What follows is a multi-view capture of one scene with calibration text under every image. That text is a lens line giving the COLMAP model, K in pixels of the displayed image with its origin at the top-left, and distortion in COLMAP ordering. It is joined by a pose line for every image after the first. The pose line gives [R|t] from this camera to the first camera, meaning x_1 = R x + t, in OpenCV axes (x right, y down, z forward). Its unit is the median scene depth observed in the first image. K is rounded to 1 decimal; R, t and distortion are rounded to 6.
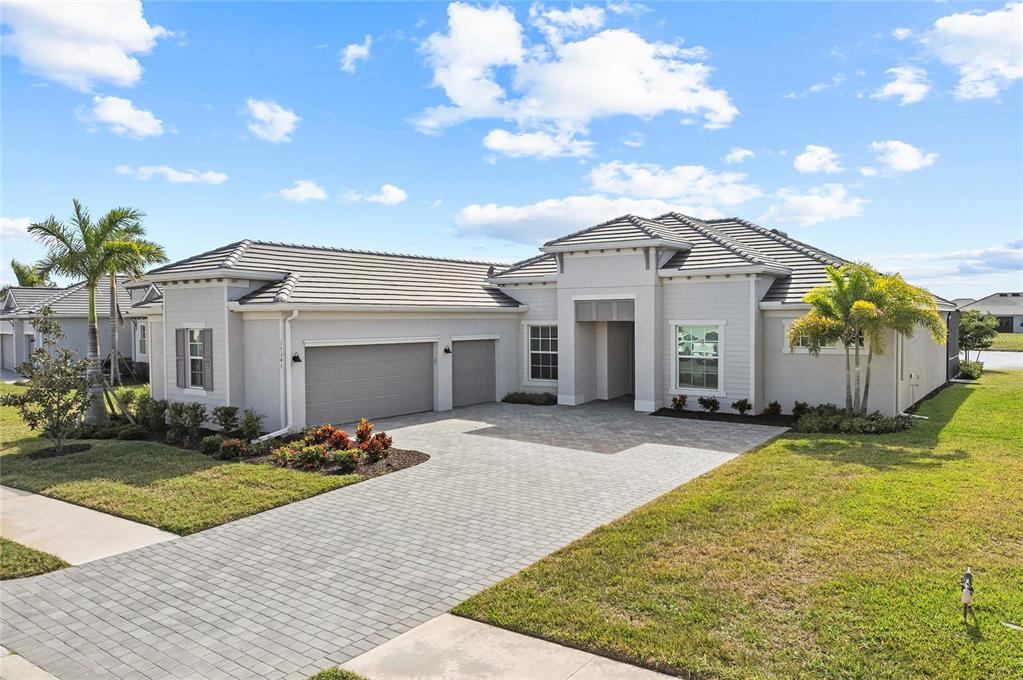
lens RADIAL K [[715.3, 0, 511.4], [0, 715.3, 340.9], [0, 0, 1]] dist [-0.042965, 0.007330]
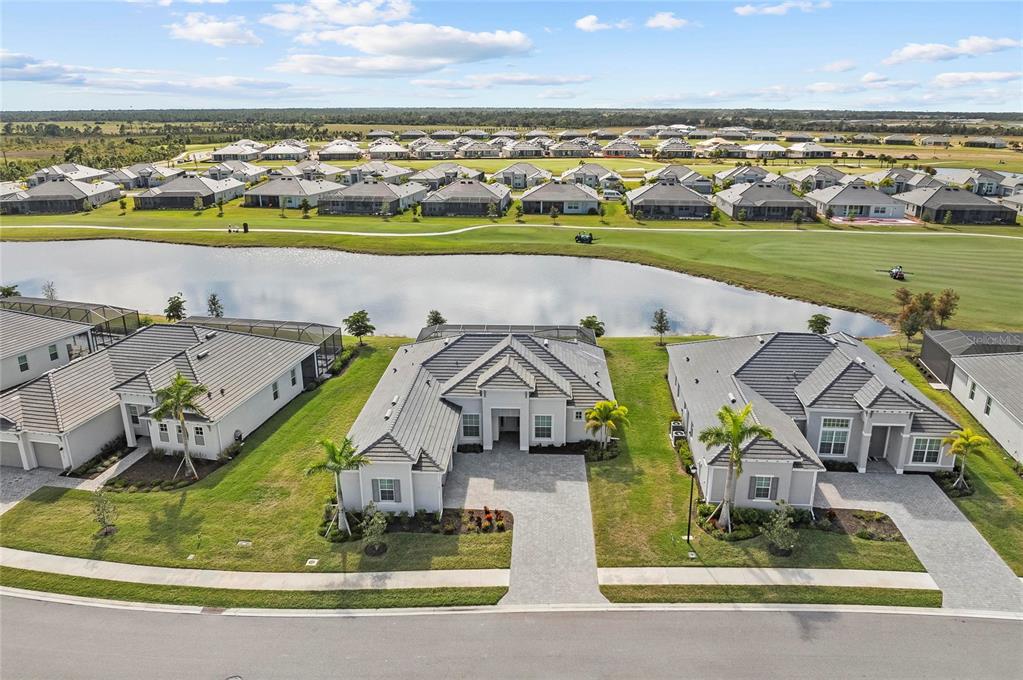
lens RADIAL K [[715.3, 0, 507.1], [0, 715.3, 334.9], [0, 0, 1]] dist [-0.042965, 0.007330]
pose [[0.827954, -0.168080, 0.535015, -1.450350], [0.017509, 0.961311, 0.274909, -1.250710], [-0.560523, -0.218245, 0.798864, -1.125256]]
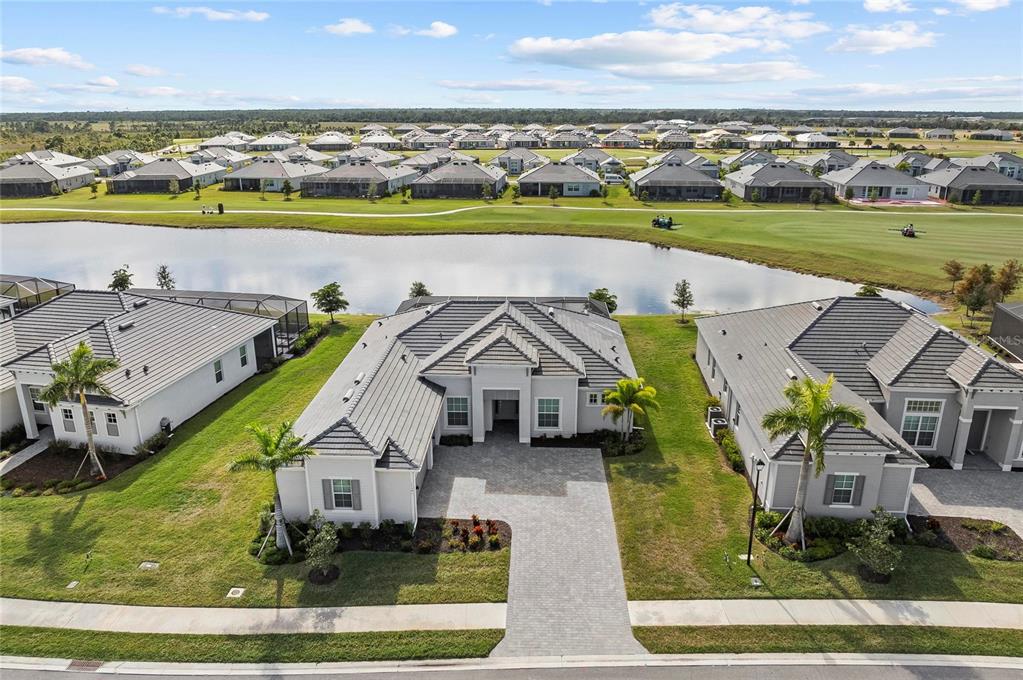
lens RADIAL K [[715.3, 0, 511.8], [0, 715.3, 339.4], [0, 0, 1]] dist [-0.042965, 0.007330]
pose [[0.821206, -0.170259, 0.544641, -1.115844], [0.013019, 0.959792, 0.280409, -0.934235], [-0.570484, -0.223183, 0.790403, -0.618649]]
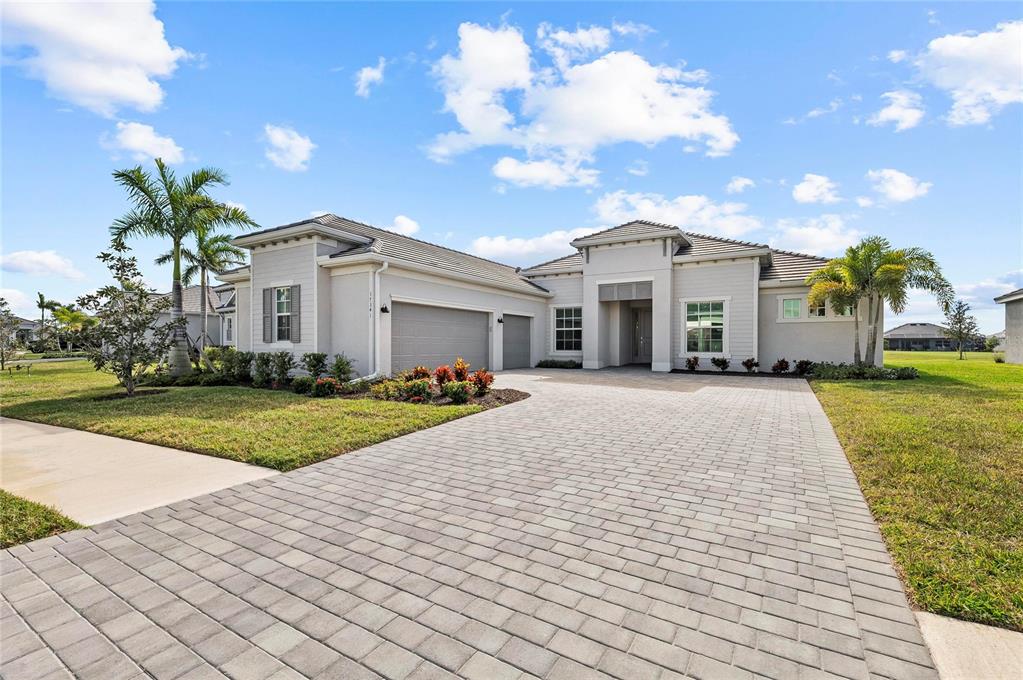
lens RADIAL K [[439.3, 0, 516.5], [0, 439.3, 350.3], [0, 0, 1]] dist [0.013999, -0.003112]
pose [[0.995386, 0.008436, 0.095584, -0.172745], [-0.006612, 0.999790, -0.019378, 0.100890], [-0.095728, 0.018657, 0.995233, 0.335074]]
